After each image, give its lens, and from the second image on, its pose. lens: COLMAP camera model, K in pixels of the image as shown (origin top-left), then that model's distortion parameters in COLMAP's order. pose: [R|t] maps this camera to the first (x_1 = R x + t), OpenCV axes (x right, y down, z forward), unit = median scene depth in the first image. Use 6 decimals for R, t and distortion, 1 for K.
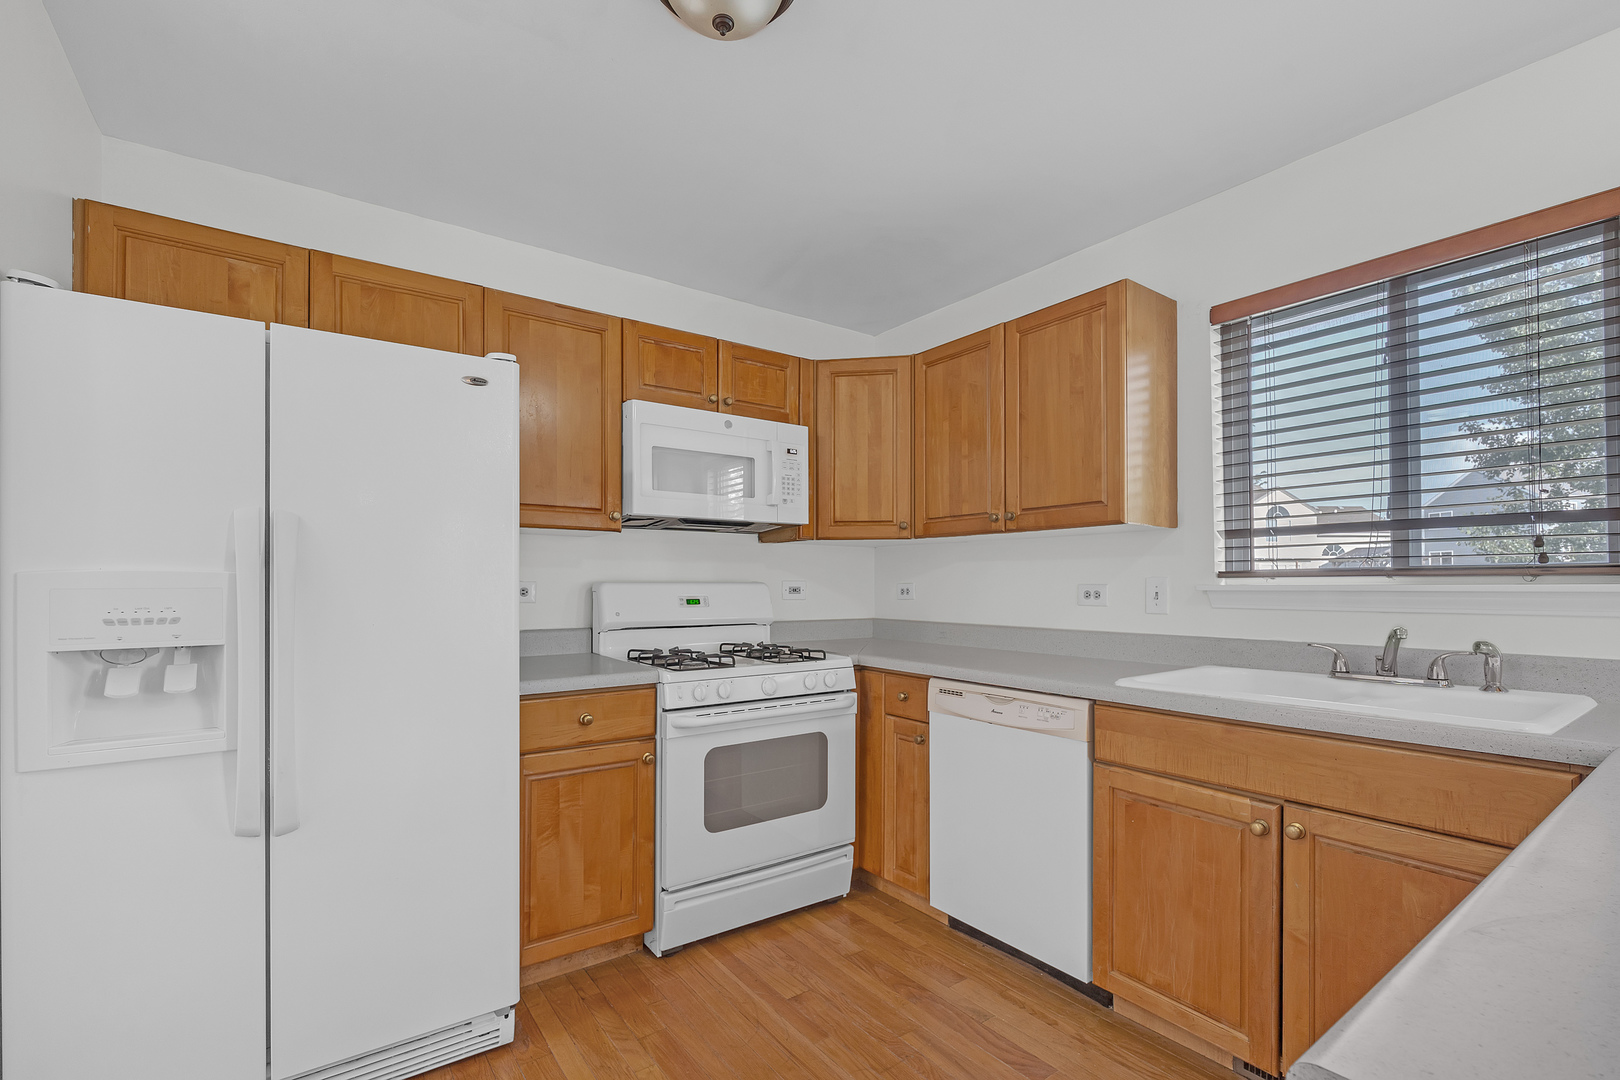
lens RADIAL K [[714.3, 0, 802.6], [0, 714.3, 580.7], [0, 0, 1]] dist [-0.007515, 0.002179]
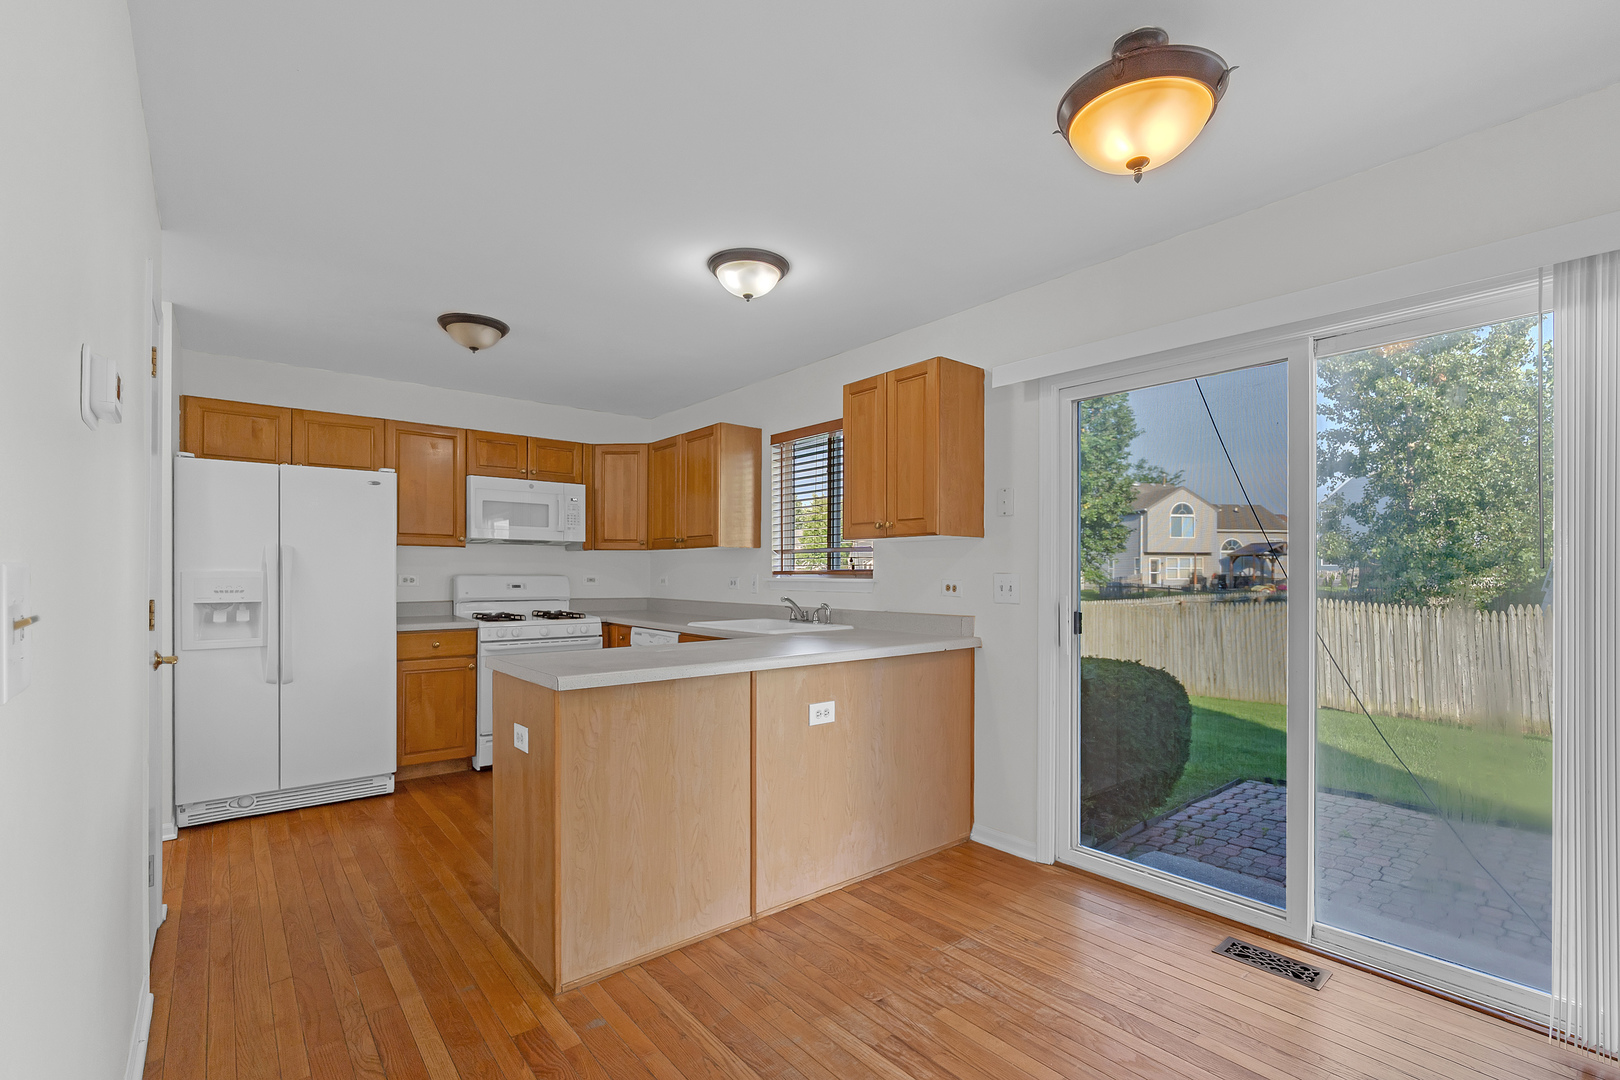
lens RADIAL K [[714.3, 0, 805.7], [0, 714.3, 575.8], [0, 0, 1]] dist [-0.007515, 0.002179]
pose [[0.998210, 0.003704, 0.059699, 0.572676], [-0.004121, 0.999968, 0.006864, -0.013926], [-0.059672, -0.007097, 0.998193, -0.986527]]
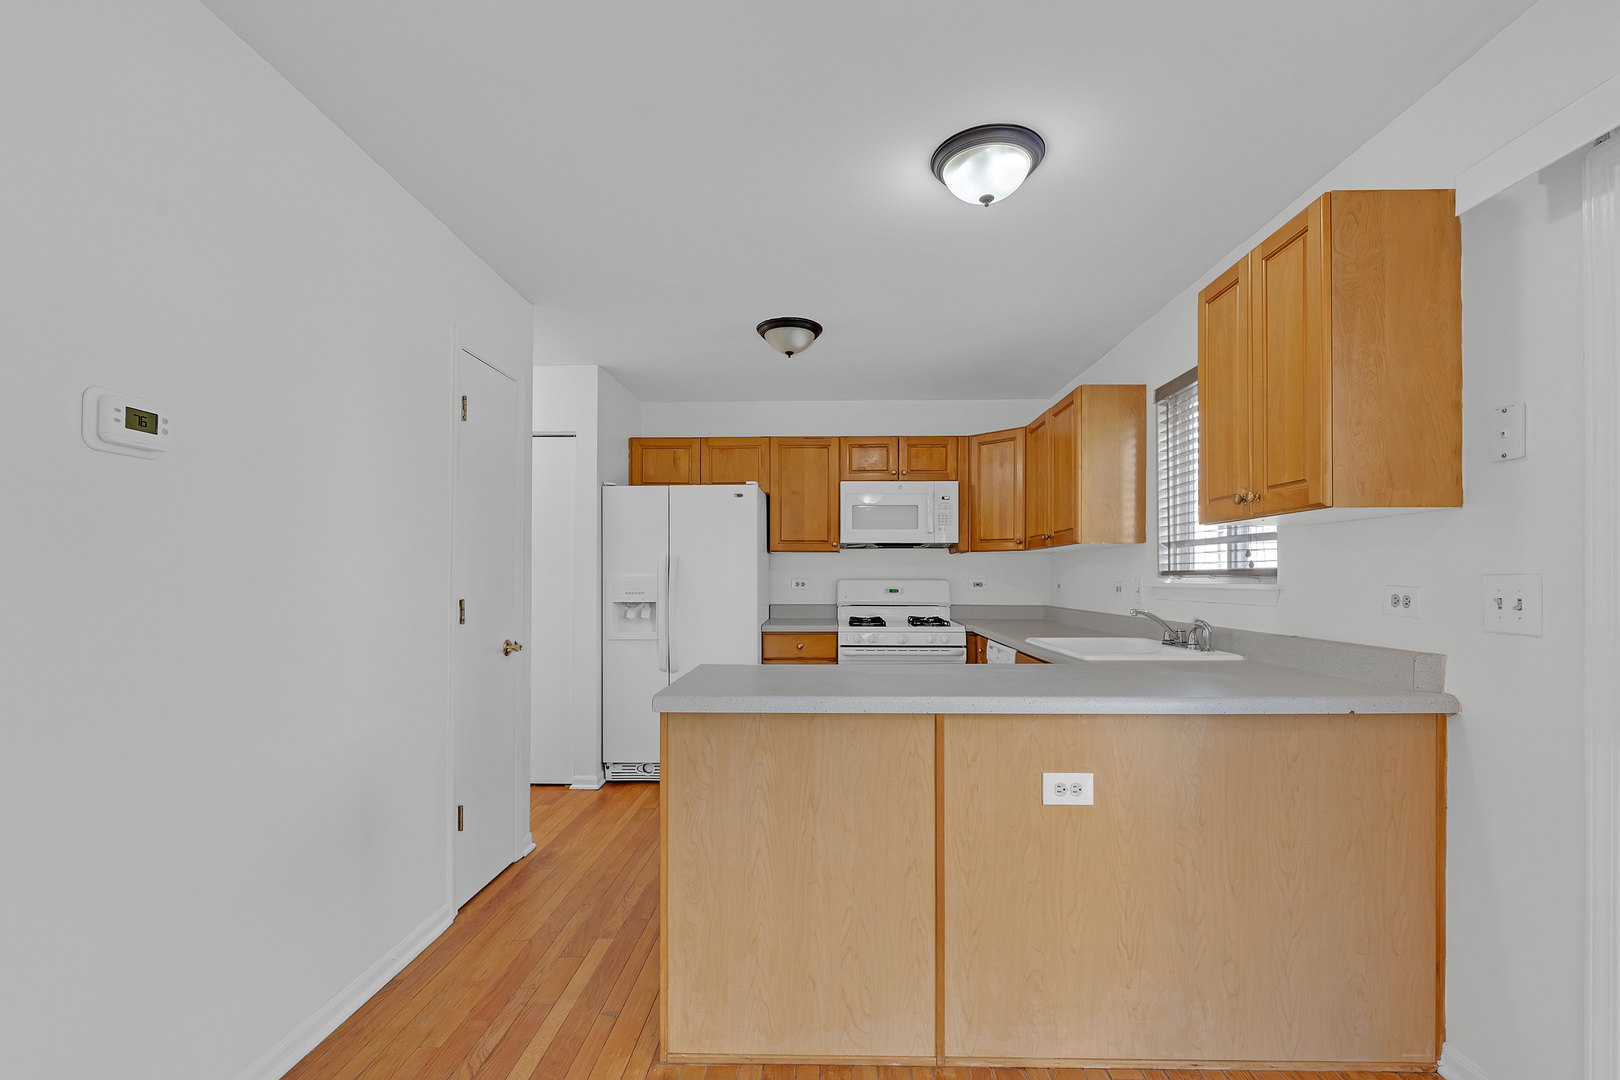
lens RADIAL K [[714.3, 0, 813.8], [0, 714.3, 575.7], [0, 0, 1]] dist [-0.007515, 0.002179]
pose [[0.796172, -0.000618, -0.605070, 0.927916], [0.001443, 0.999999, 0.000877, -0.010926], [0.605069, -0.001571, 0.796172, -0.583867]]
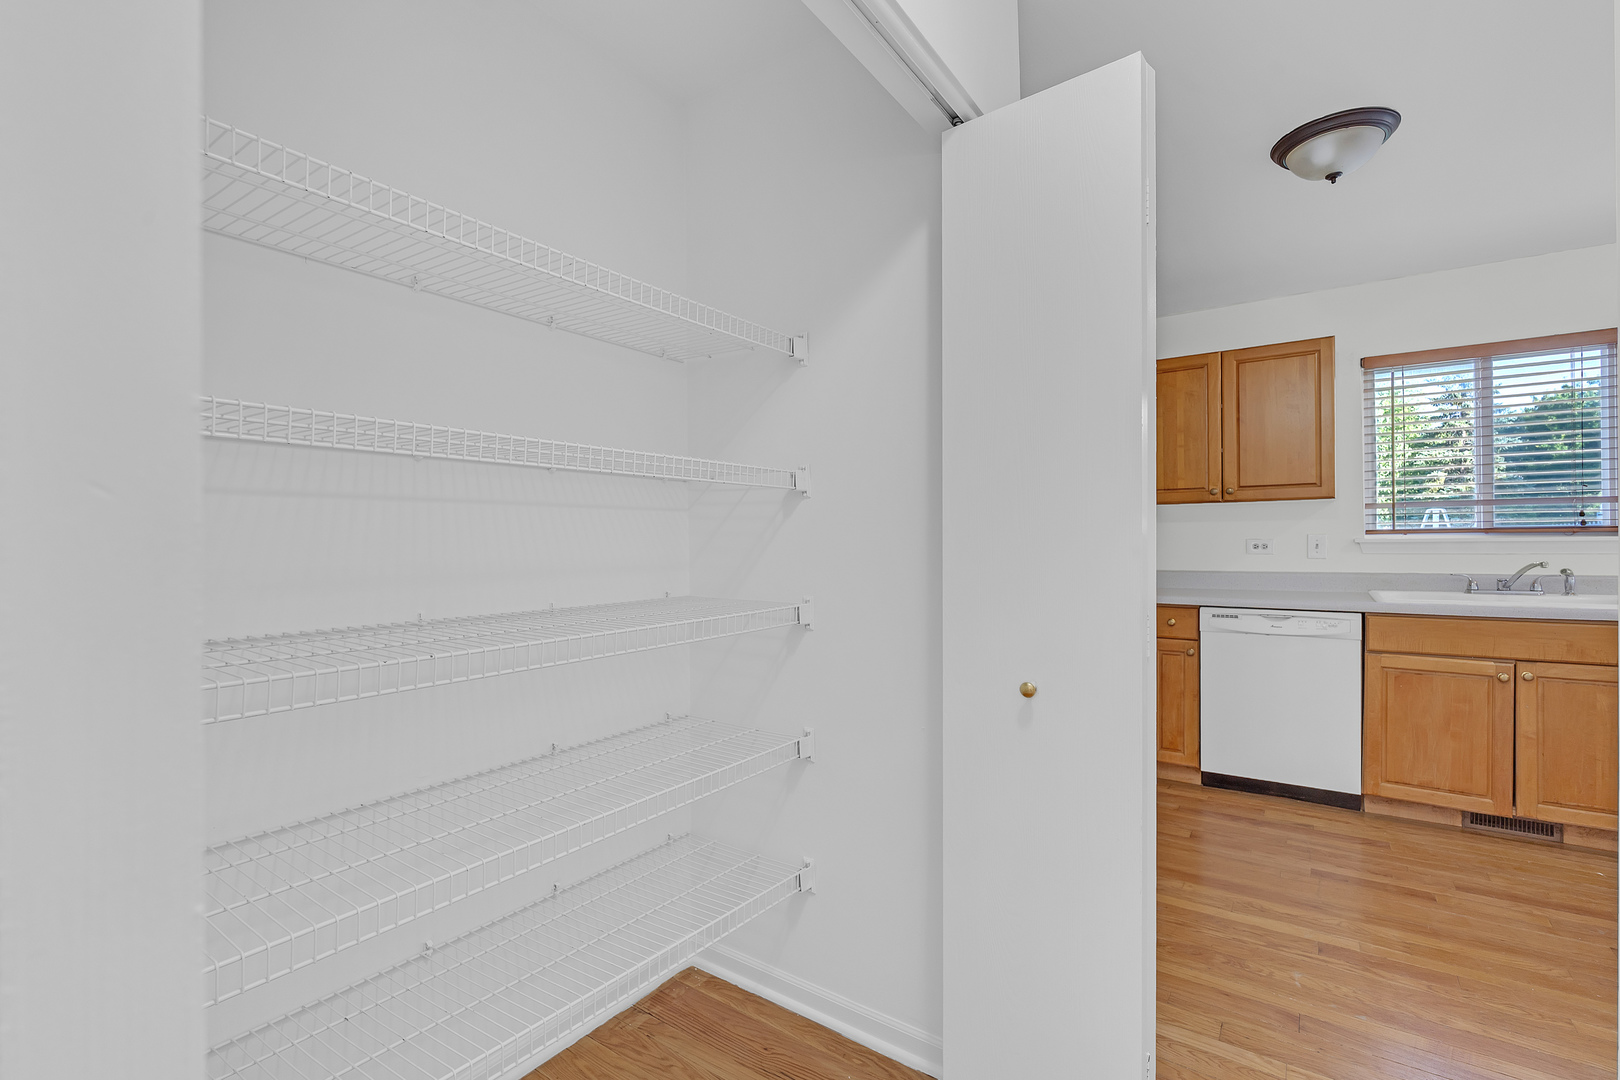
lens RADIAL K [[714.3, 0, 793.7], [0, 714.3, 542.5], [0, 0, 1]] dist [-0.007515, 0.002179]
pose [[0.949023, -0.009179, 0.315074, -1.113447], [0.007330, 0.999948, 0.007052, -0.005857], [-0.315122, -0.004383, 0.949041, -0.073121]]
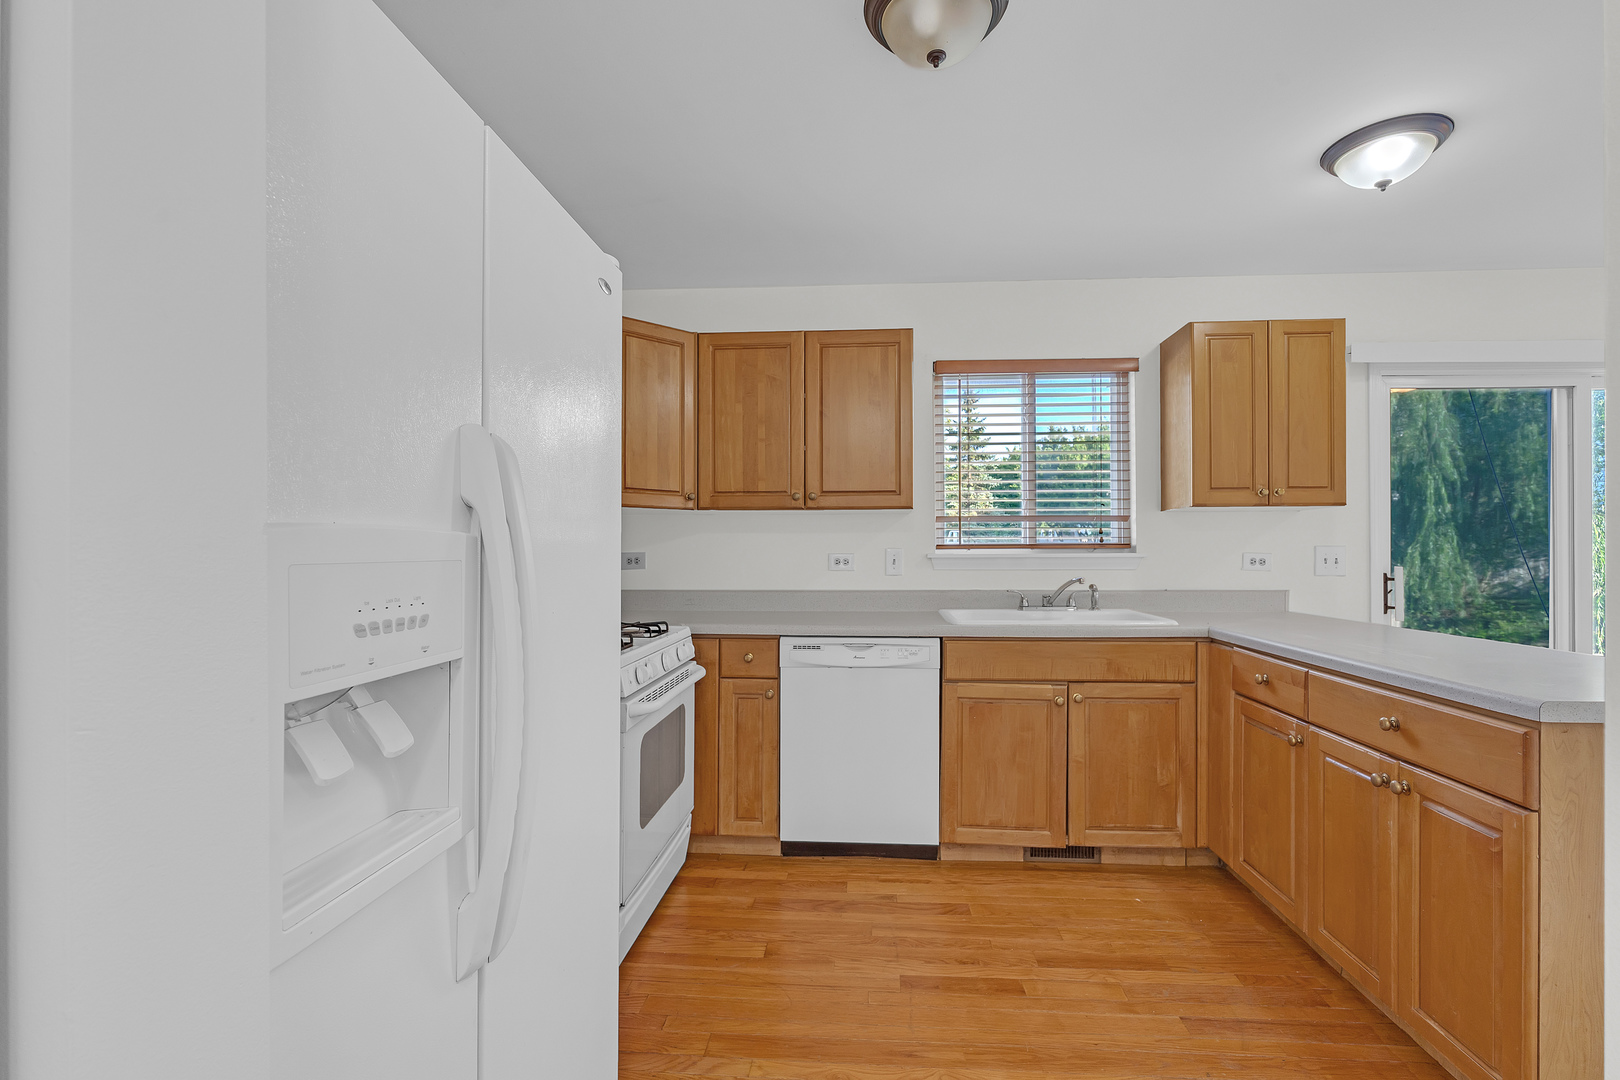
lens RADIAL K [[714.3, 0, 810.0], [0, 714.3, 552.6], [0, 0, 1]] dist [-0.007515, 0.002179]
pose [[0.647249, -0.000324, 0.762278, -0.710932], [-0.002212, 0.999995, 0.002304, 0.000922], [-0.762275, -0.003178, 0.647245, 0.266708]]
